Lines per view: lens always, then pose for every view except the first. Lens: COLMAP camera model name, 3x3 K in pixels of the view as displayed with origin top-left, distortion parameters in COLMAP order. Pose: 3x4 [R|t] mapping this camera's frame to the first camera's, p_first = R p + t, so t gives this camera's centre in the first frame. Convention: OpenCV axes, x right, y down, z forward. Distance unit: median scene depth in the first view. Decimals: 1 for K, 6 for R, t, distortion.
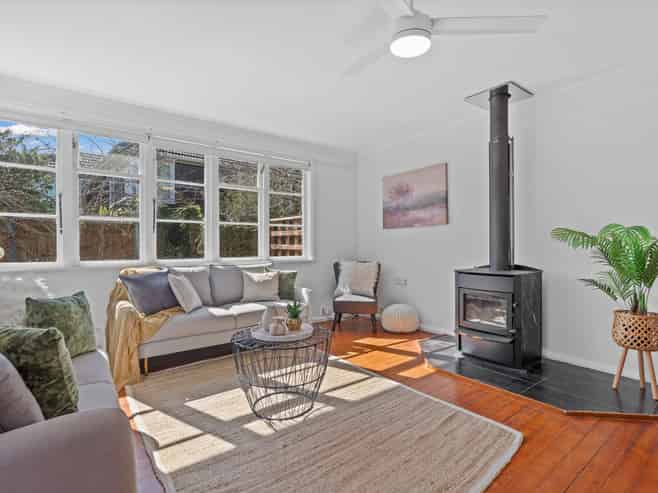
lens RADIAL K [[342.4, 0, 318.9], [0, 342.4, 244.4], [0, 0, 1]] dist [-0.010529, -0.002045]
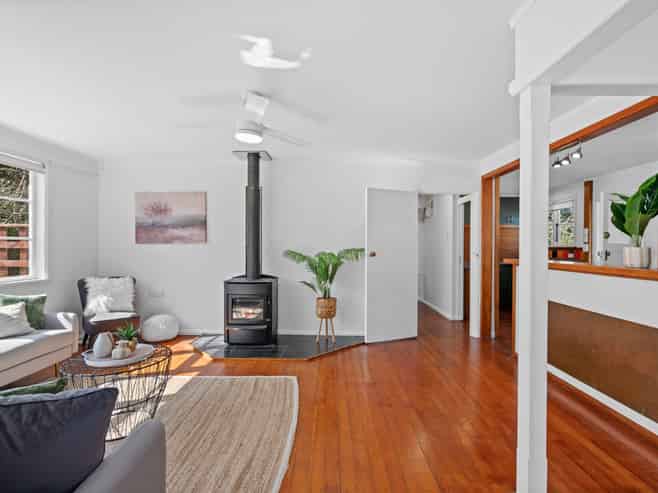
lens RADIAL K [[342.4, 0, 327.7], [0, 342.4, 246.6], [0, 0, 1]] dist [-0.010529, -0.002045]
pose [[0.609946, 0.001461, 0.792442, -0.352434], [-0.006722, 0.999972, 0.003330, -0.056772], [-0.792415, -0.007358, 0.609938, -0.094090]]
